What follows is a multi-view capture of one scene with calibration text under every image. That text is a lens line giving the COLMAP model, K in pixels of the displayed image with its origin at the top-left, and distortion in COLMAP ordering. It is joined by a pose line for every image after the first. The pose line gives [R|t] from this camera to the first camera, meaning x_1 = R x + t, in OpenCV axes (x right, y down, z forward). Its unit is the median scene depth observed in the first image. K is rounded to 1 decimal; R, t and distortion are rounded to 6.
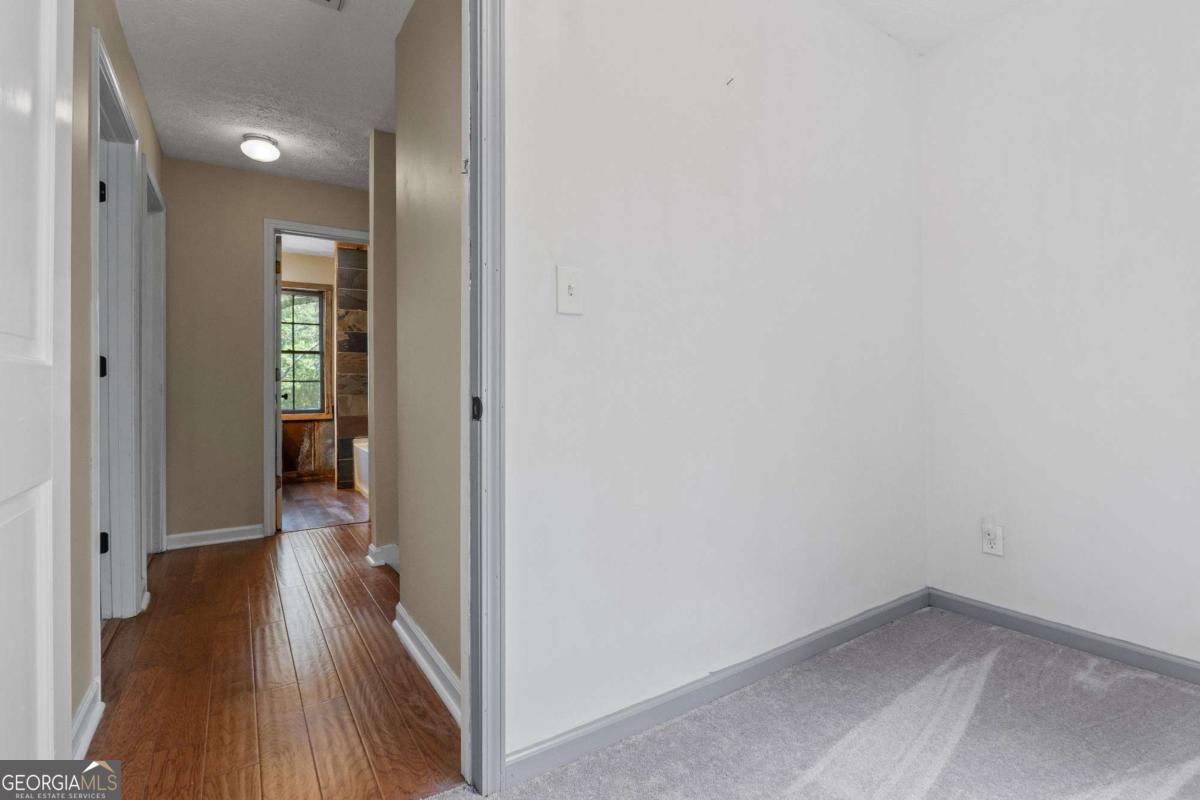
lens RADIAL K [[552.5, 0, 602.2], [0, 552.5, 396.4], [0, 0, 1]] dist [-0.005920, -0.000531]
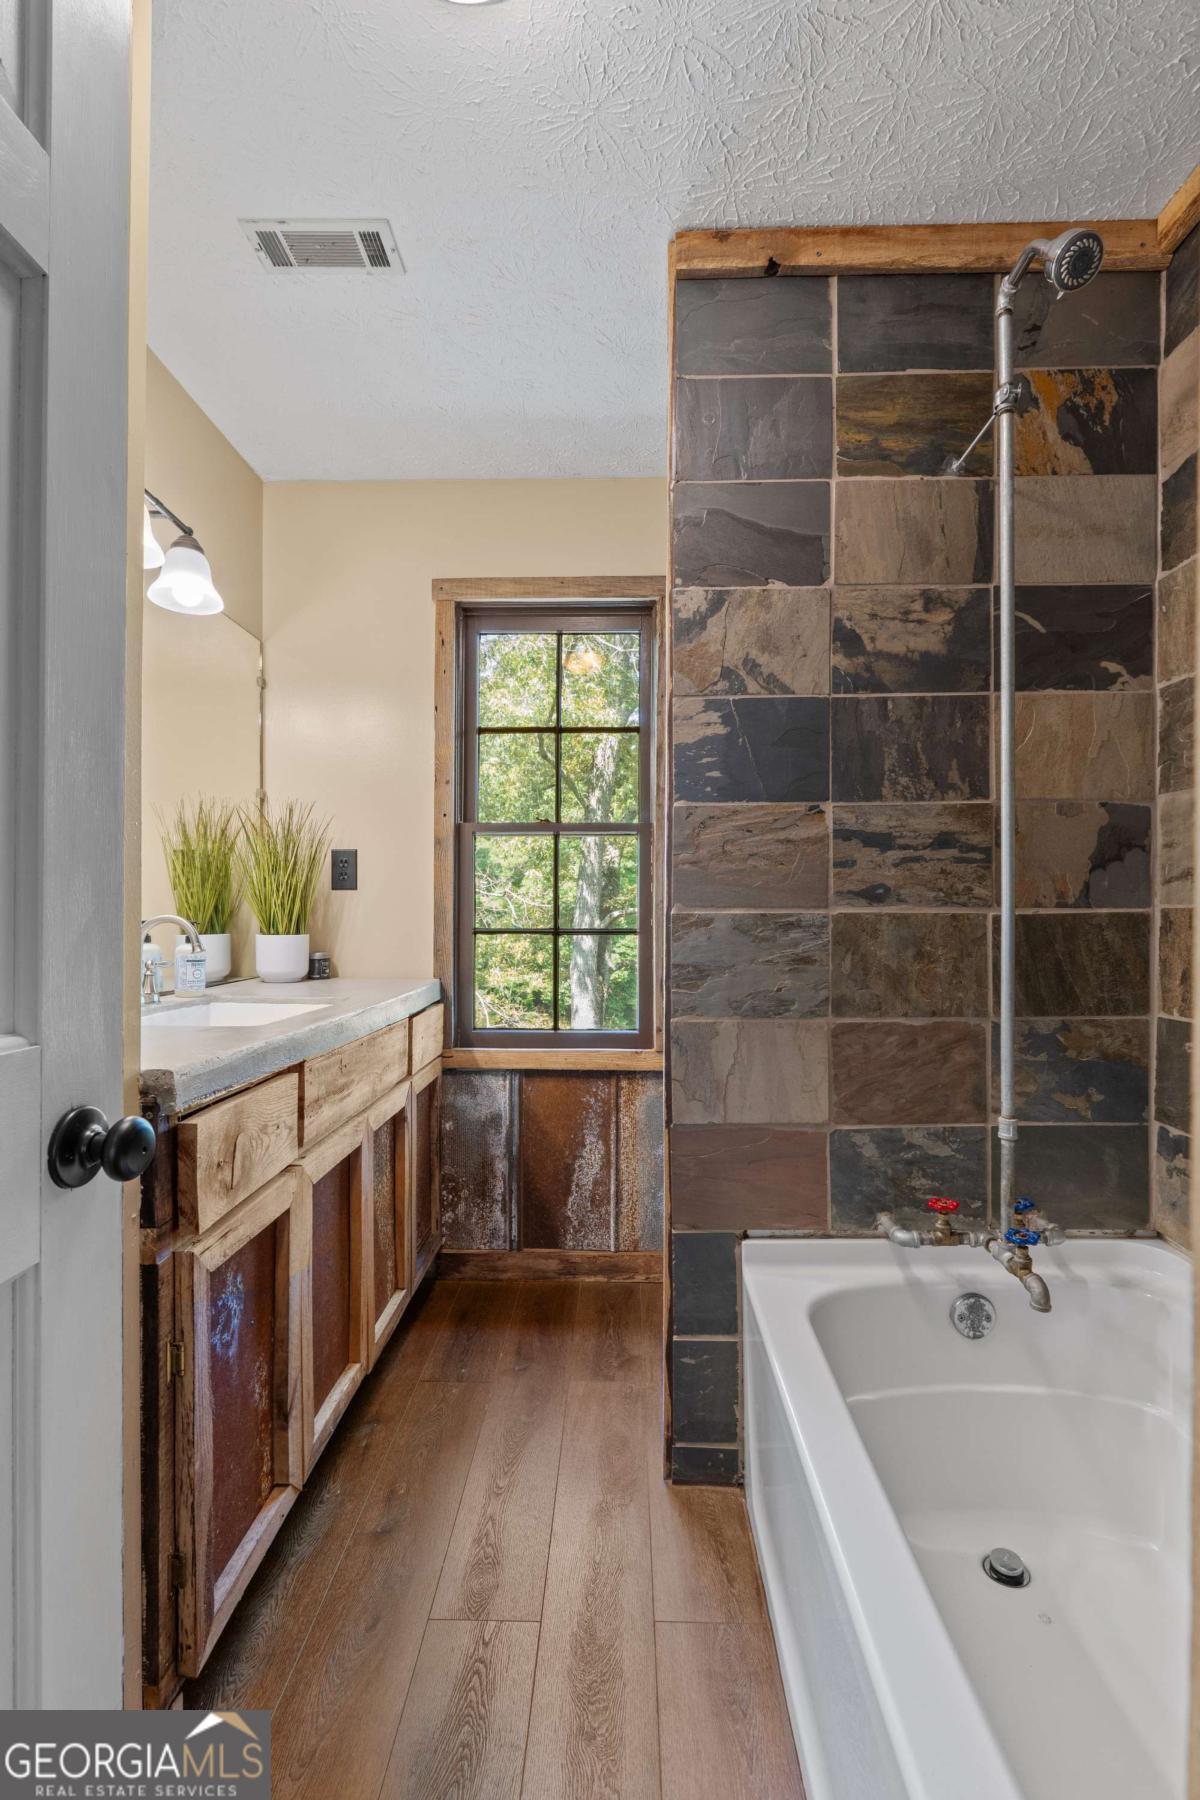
lens RADIAL K [[828.7, 0, 605.8], [0, 828.7, 934.0], [0, 0, 1]] dist [-0.005920, -0.000531]
pose [[0.819274, 0.012339, -0.573270, -0.293401], [-0.007774, 0.999916, 0.010411, -0.031319], [0.573350, -0.004073, 0.819300, 0.664867]]
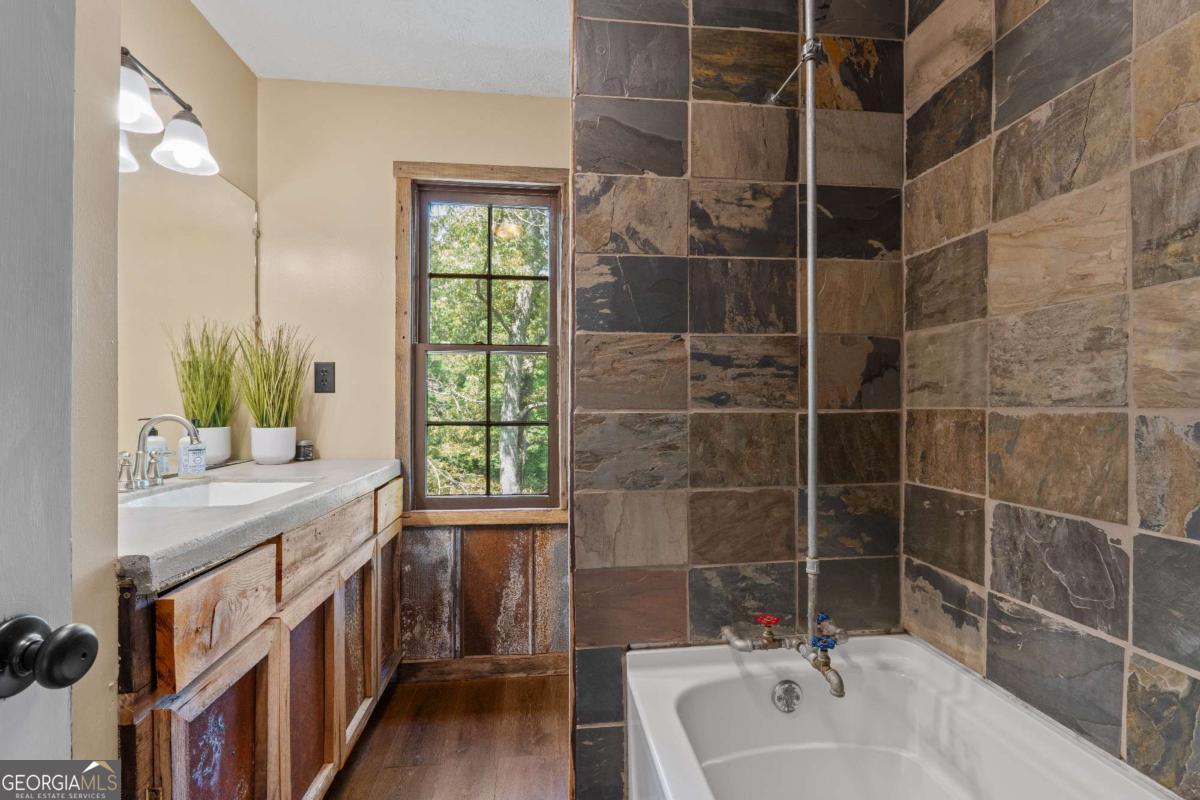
lens RADIAL K [[552.5, 0, 601.0], [0, 552.5, 415.2], [0, 0, 1]] dist [-0.005920, -0.000531]
pose [[0.890776, 0.006889, -0.454390, -0.310611], [-0.005422, 0.999975, 0.004533, -0.035958], [0.454409, -0.001574, 0.890792, 0.688228]]
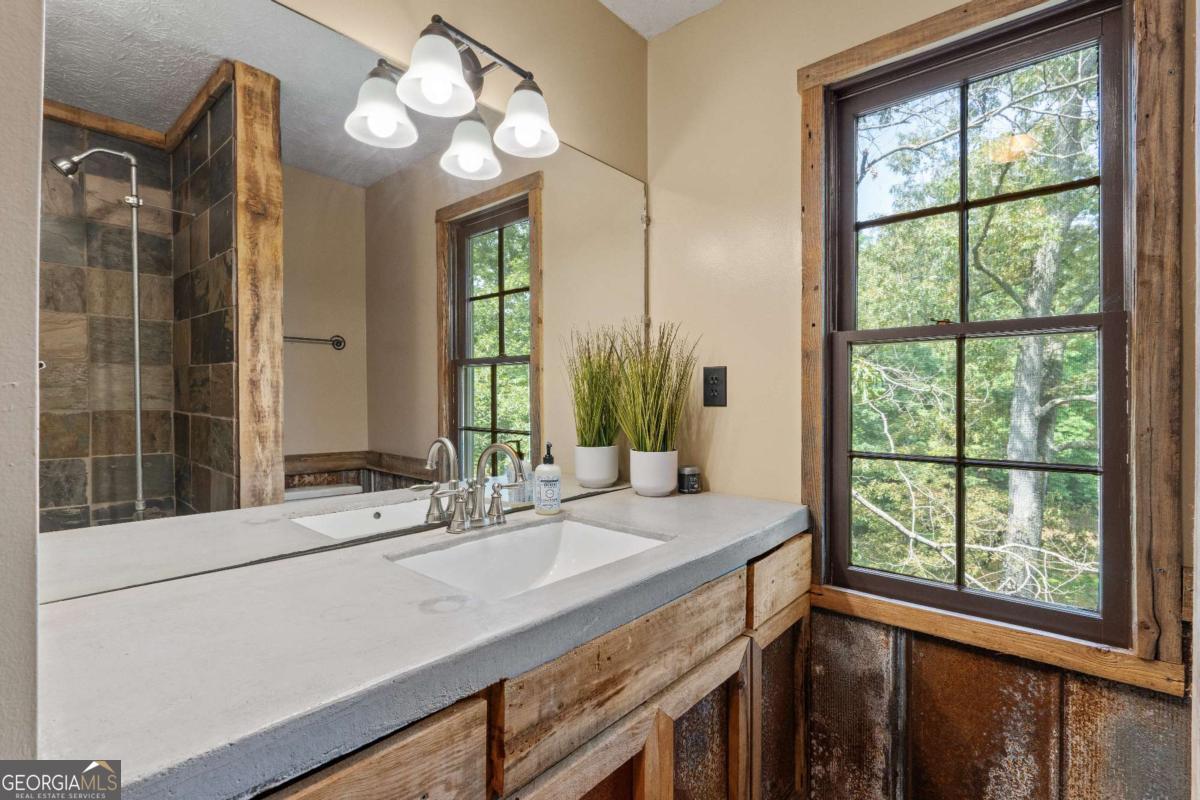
lens RADIAL K [[552.5, 0, 602.0], [0, 552.5, 396.5], [0, 0, 1]] dist [-0.005920, -0.000531]
pose [[0.276023, -0.004606, -0.961140, -0.385360], [-0.012118, 0.999892, -0.008272, -0.050539], [0.961075, 0.013930, 0.275937, 0.799419]]
